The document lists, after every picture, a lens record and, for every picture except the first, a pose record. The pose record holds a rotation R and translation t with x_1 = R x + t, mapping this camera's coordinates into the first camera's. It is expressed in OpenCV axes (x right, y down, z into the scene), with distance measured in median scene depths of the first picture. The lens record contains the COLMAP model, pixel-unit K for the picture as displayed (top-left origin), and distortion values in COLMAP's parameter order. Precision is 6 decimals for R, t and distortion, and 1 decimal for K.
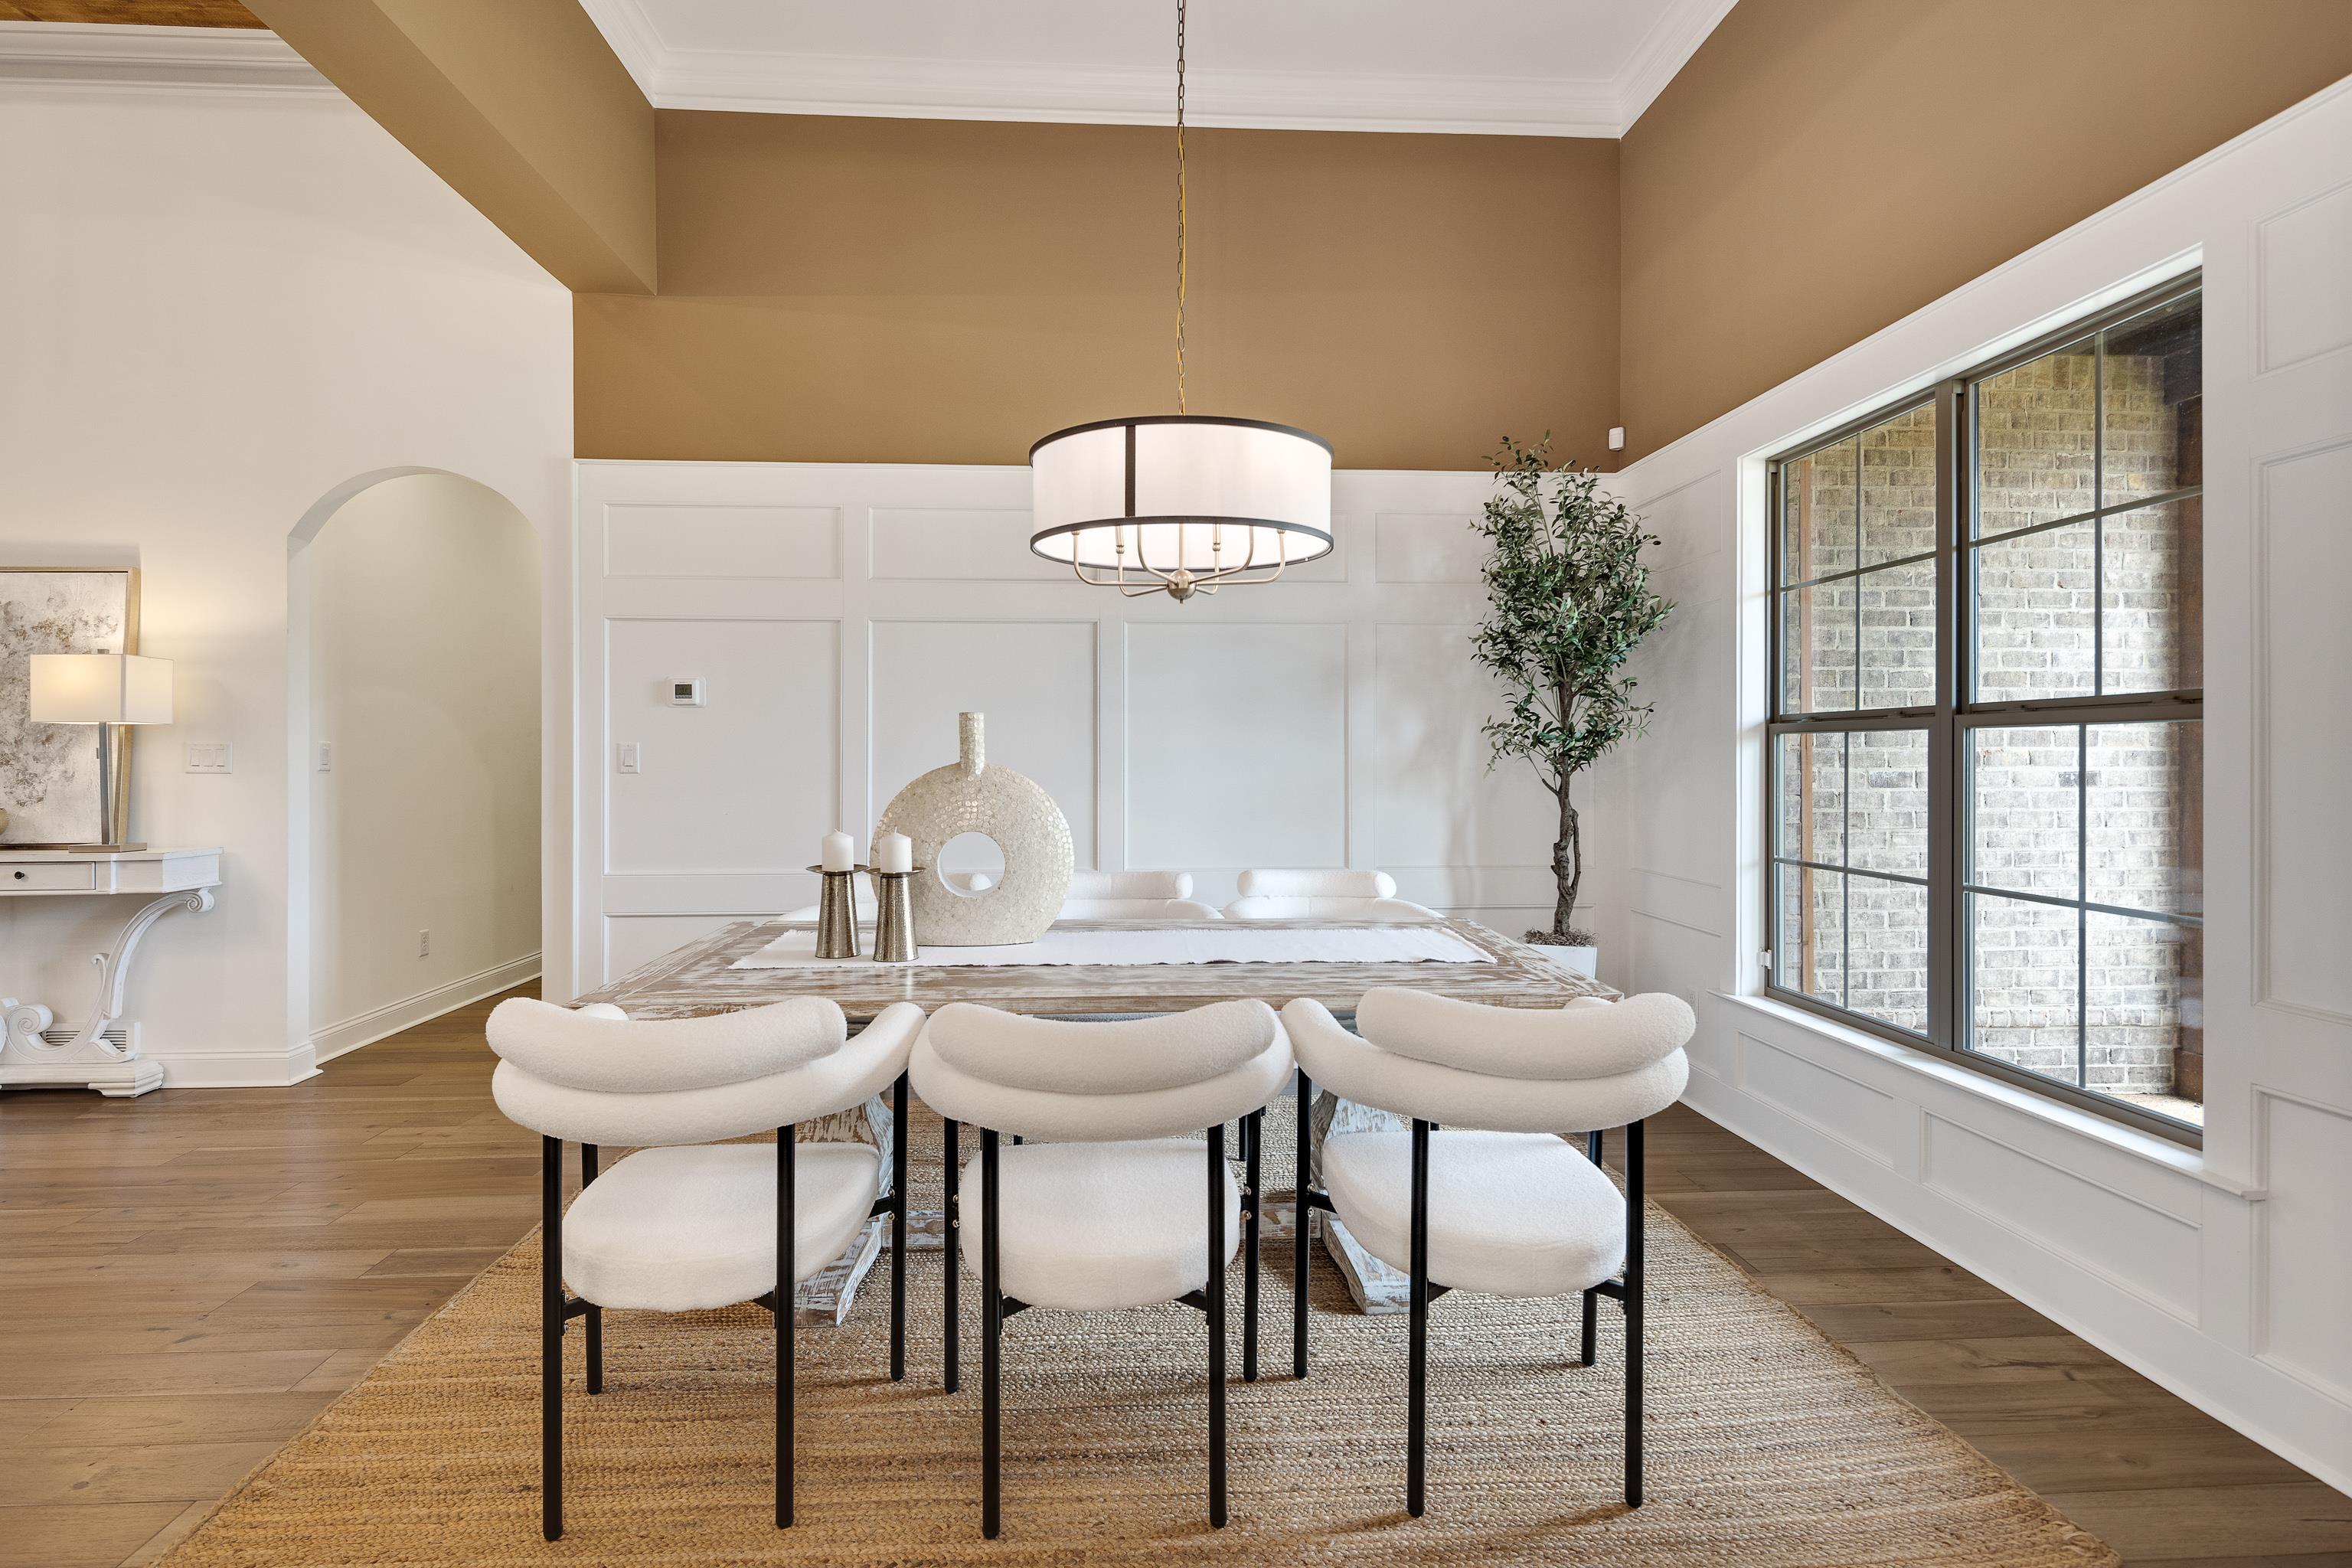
lens RADIAL K [[1124.2, 0, 1173.7], [0, 1124.2, 786.2], [0, 0, 1]] dist [-0.000169, -0.002246]
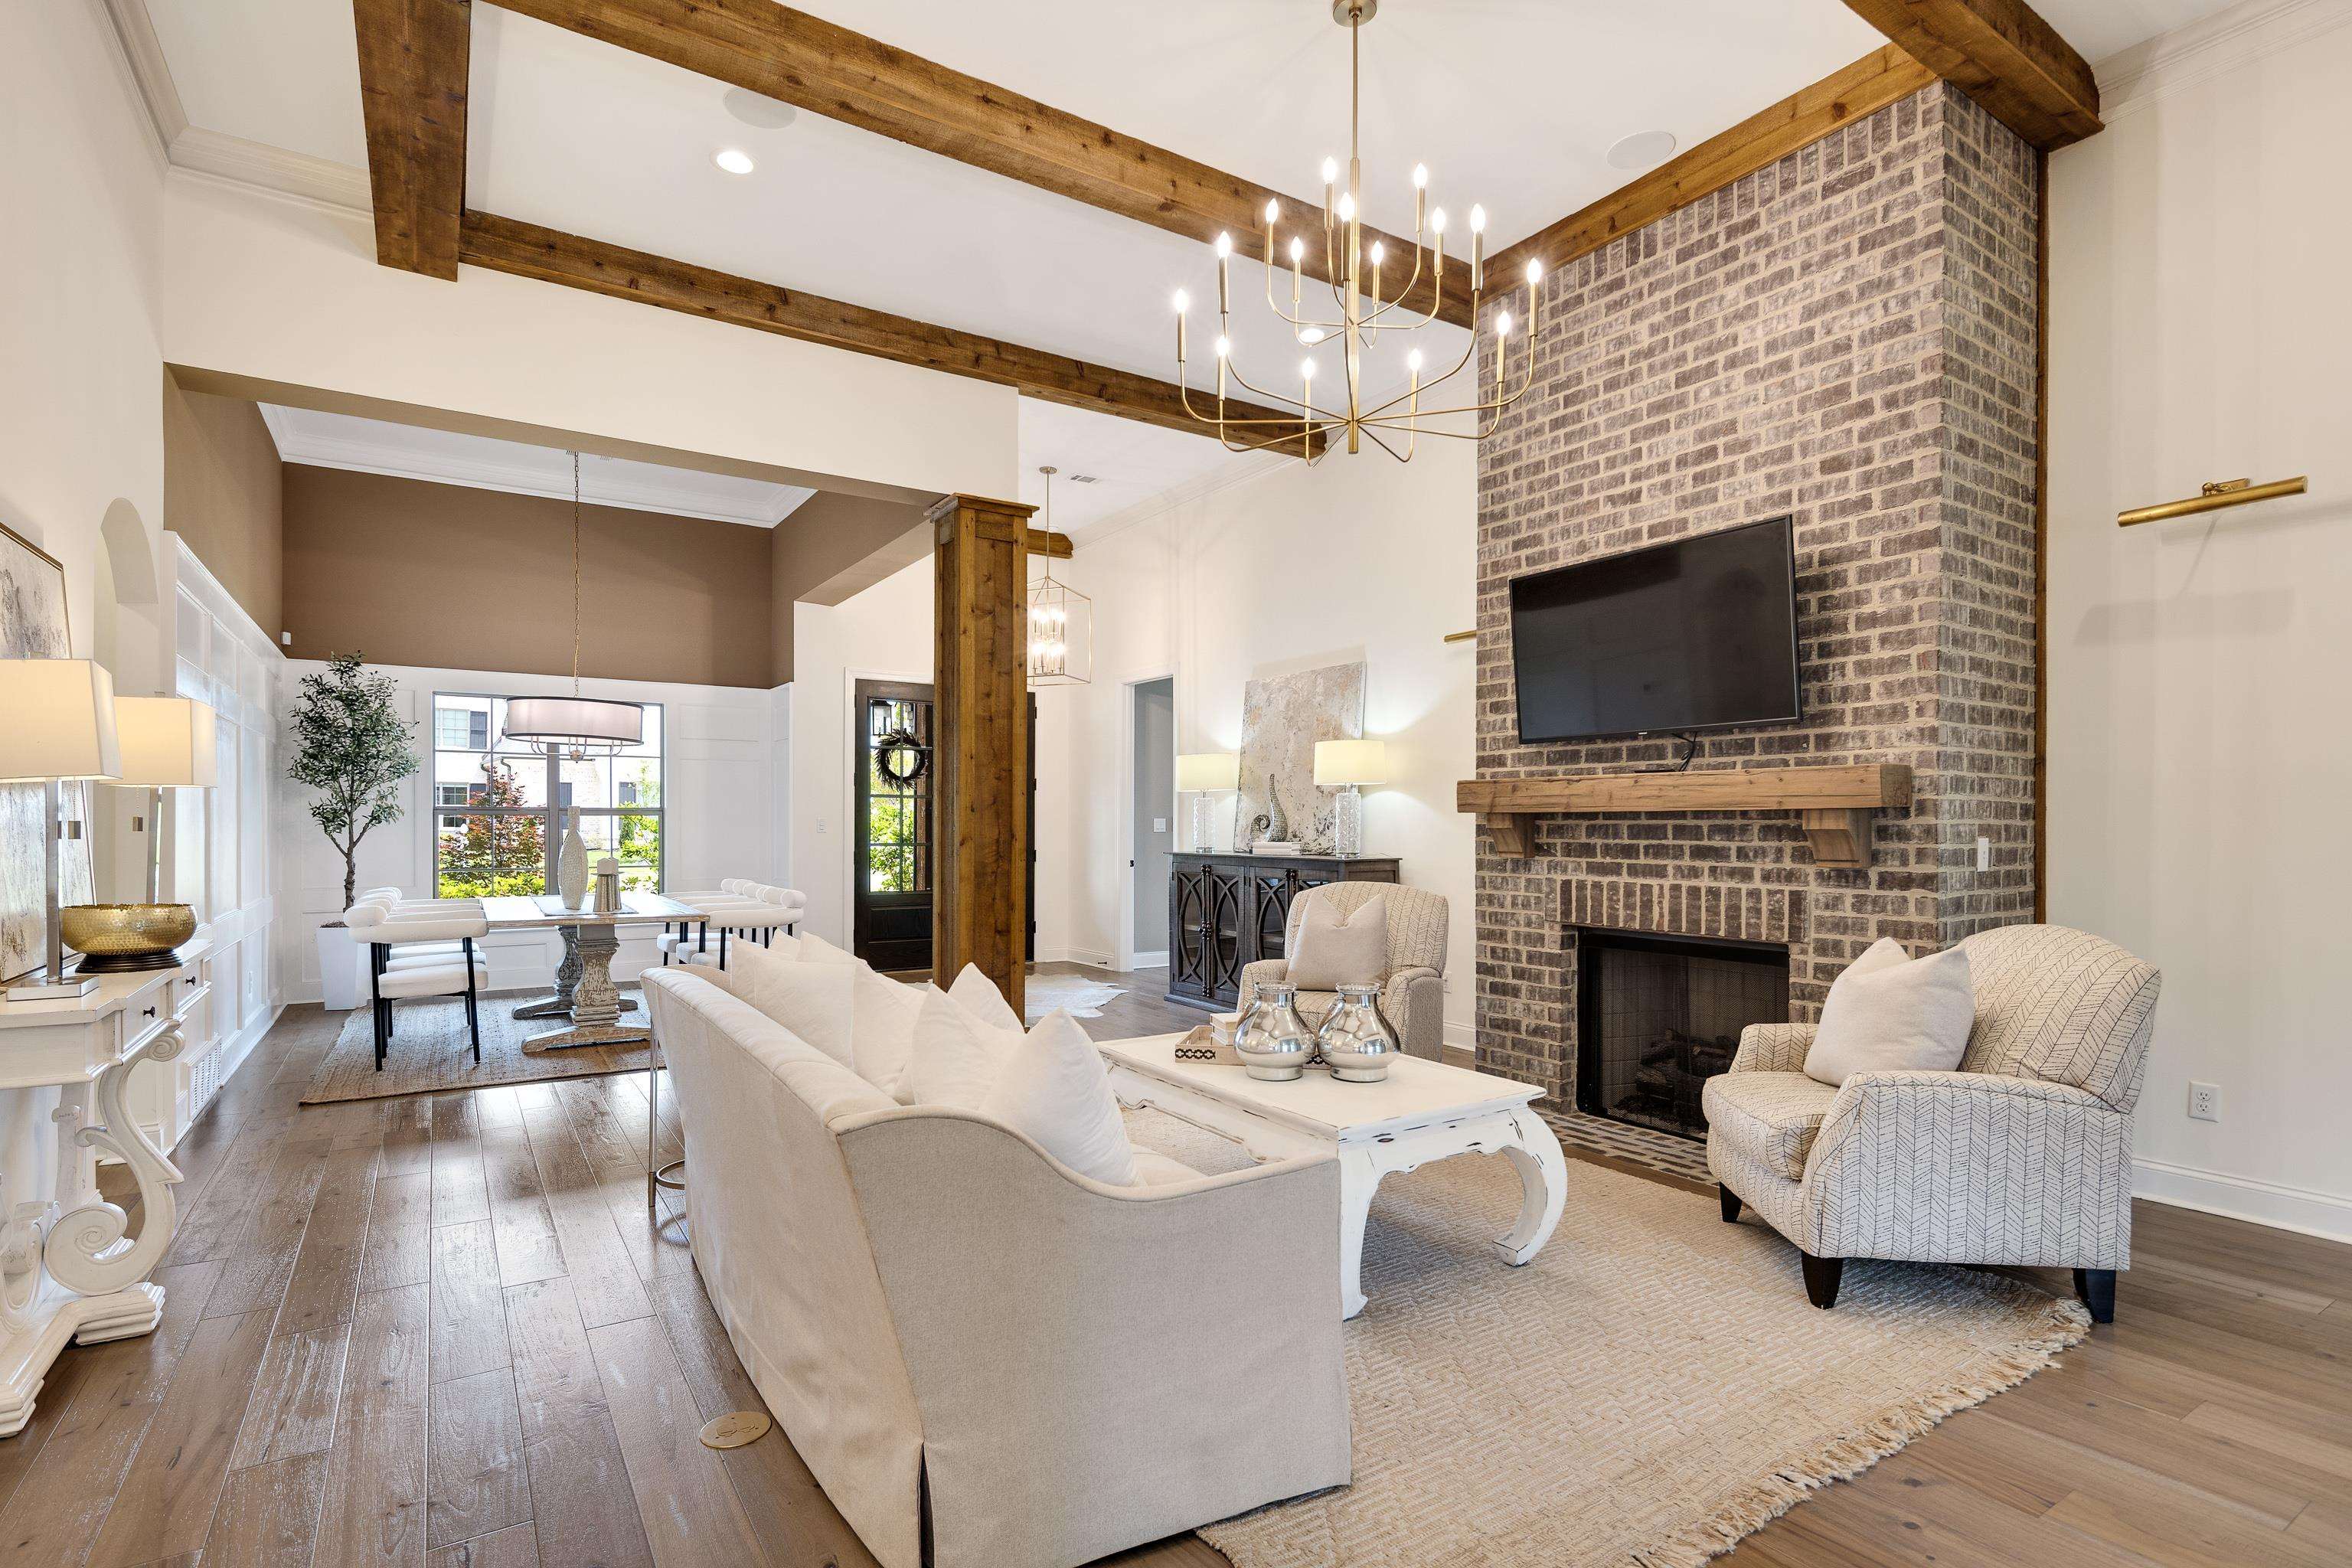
lens RADIAL K [[1126.6, 0, 1168.5], [0, 1126.6, 826.3], [0, 0, 1]] dist [0.004439, 0.000106]
pose [[-0.489803, 0.000728, 0.871833, -1.922781], [0.003140, 0.999995, 0.000929, -0.025684], [-0.871827, 0.003192, -0.489803, 0.745980]]
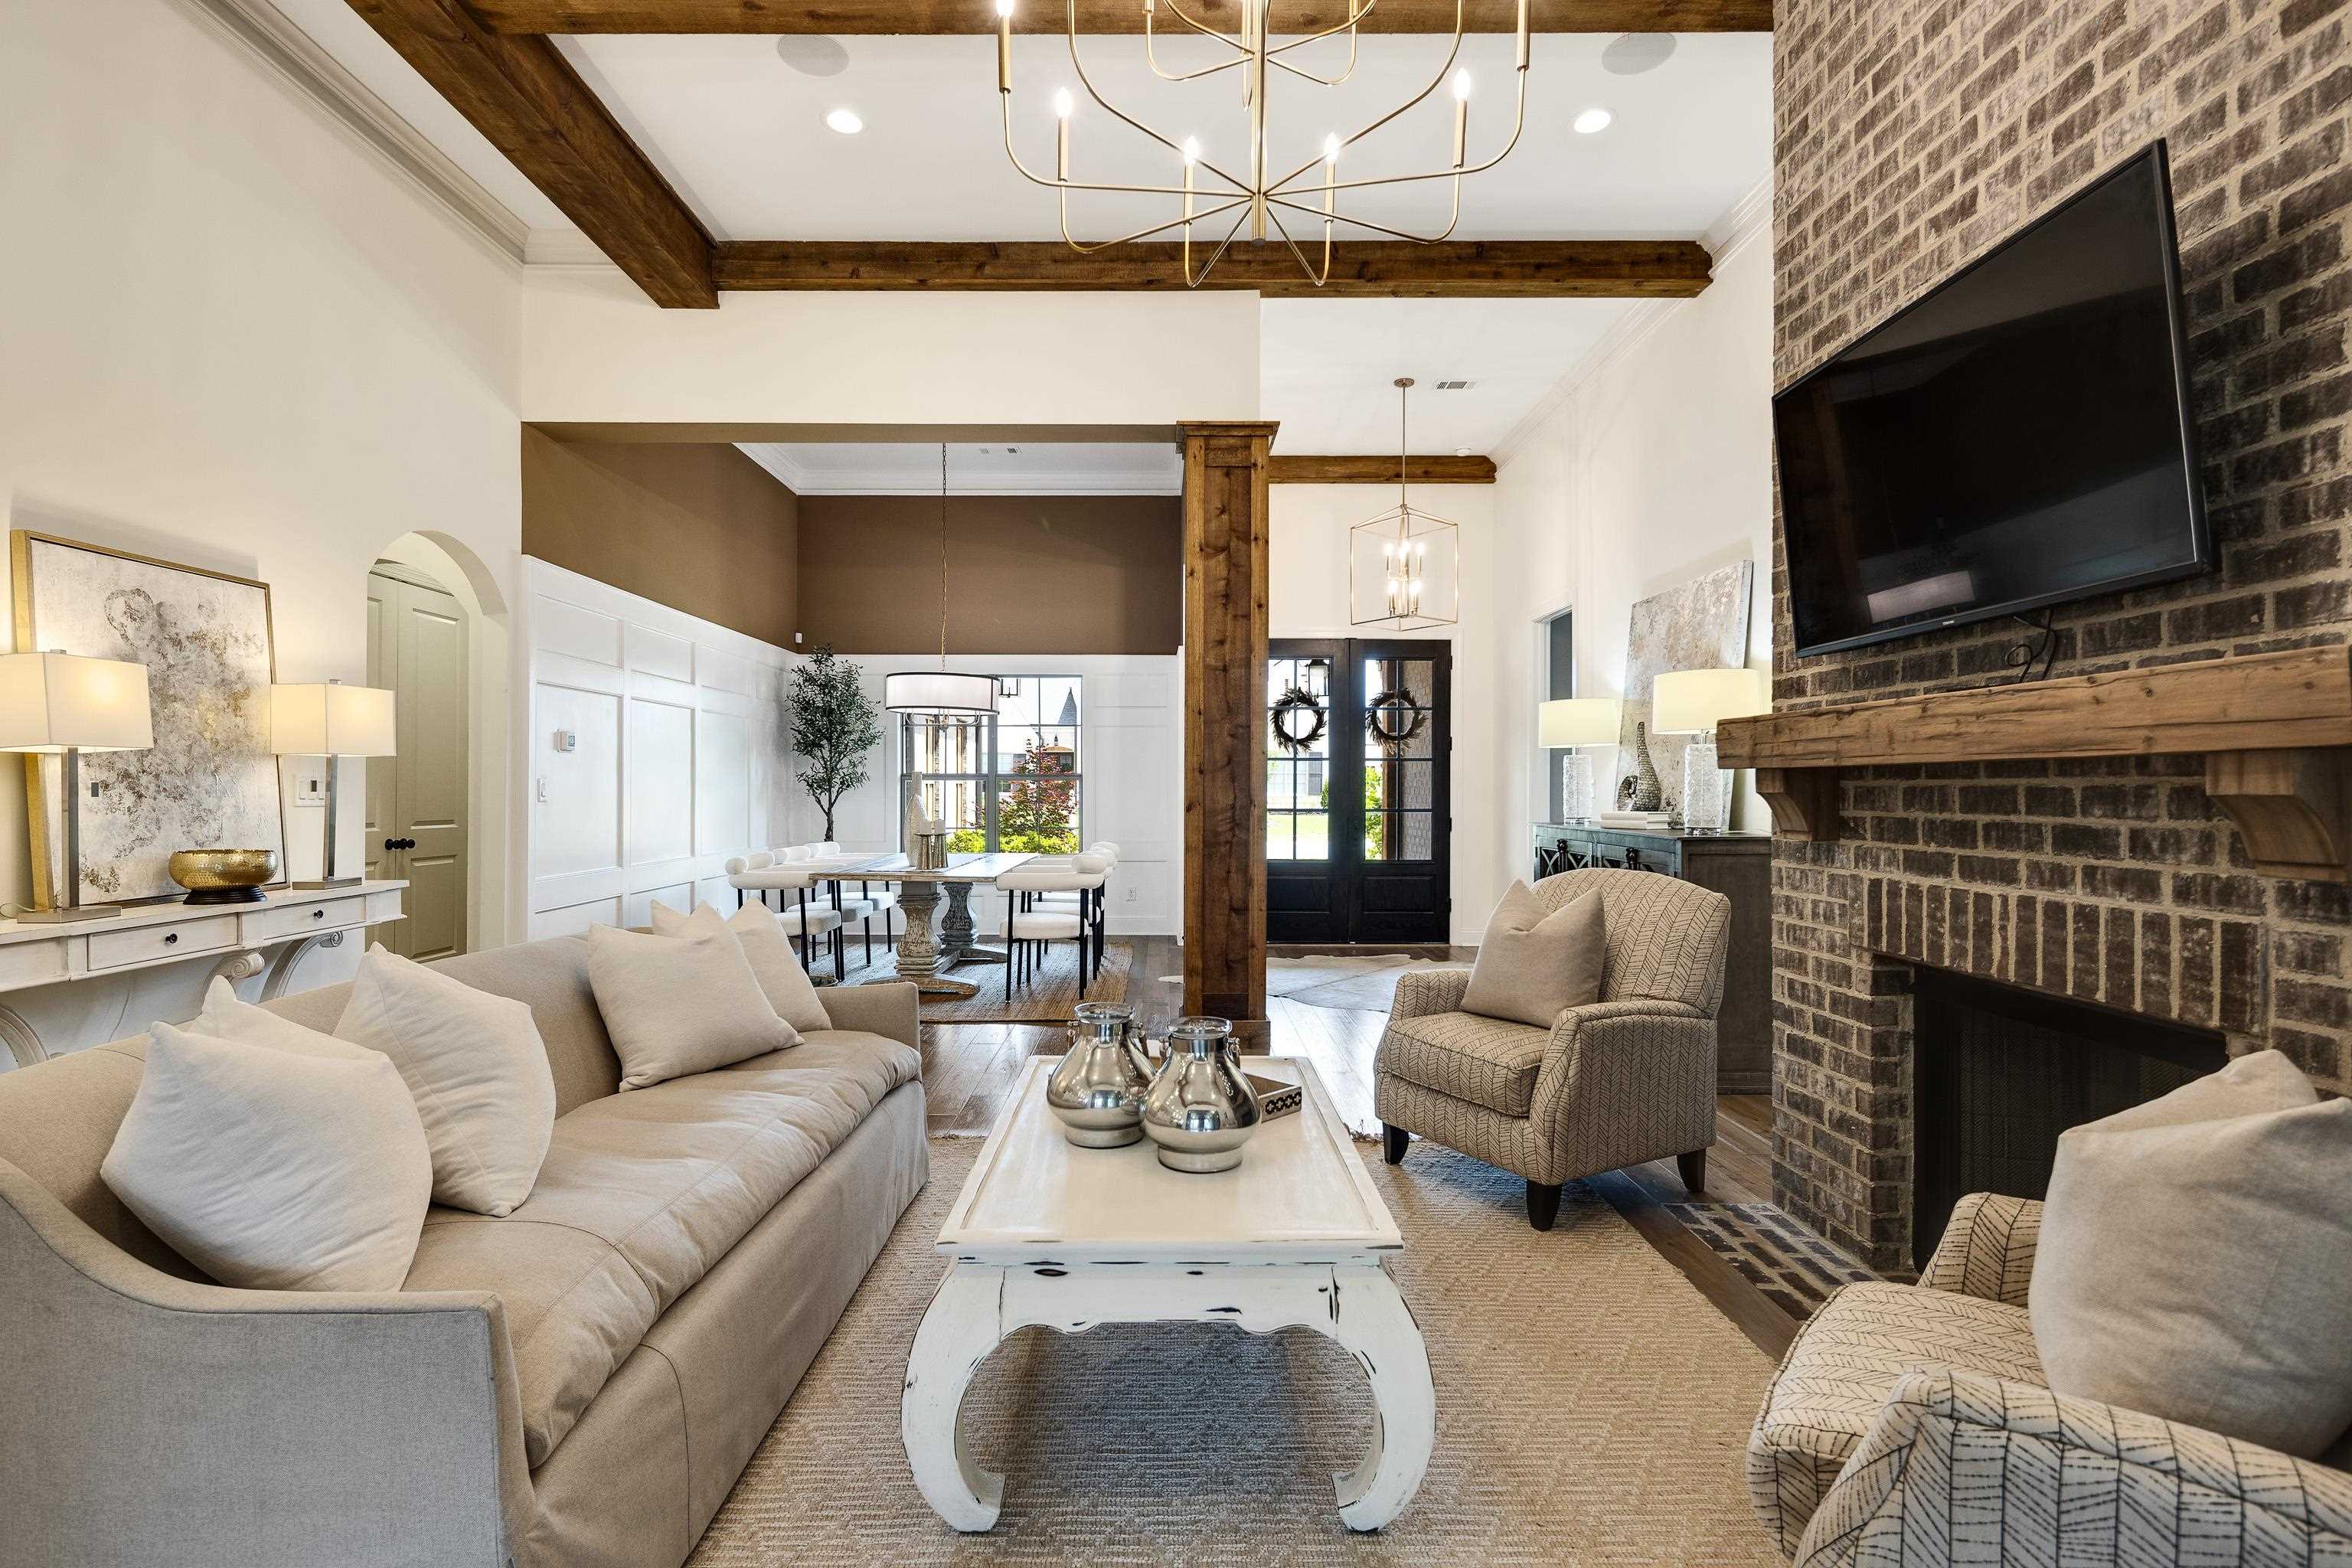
lens RADIAL K [[1124.2, 0, 1173.7], [0, 1124.2, 786.2], [0, 0, 1]] dist [-0.000169, -0.002246]
pose [[0.056820, 0.005677, 0.998368, -1.825932], [0.001653, 0.999982, -0.005780, -0.022271], [-0.998383, 0.001979, 0.056810, 0.203660]]
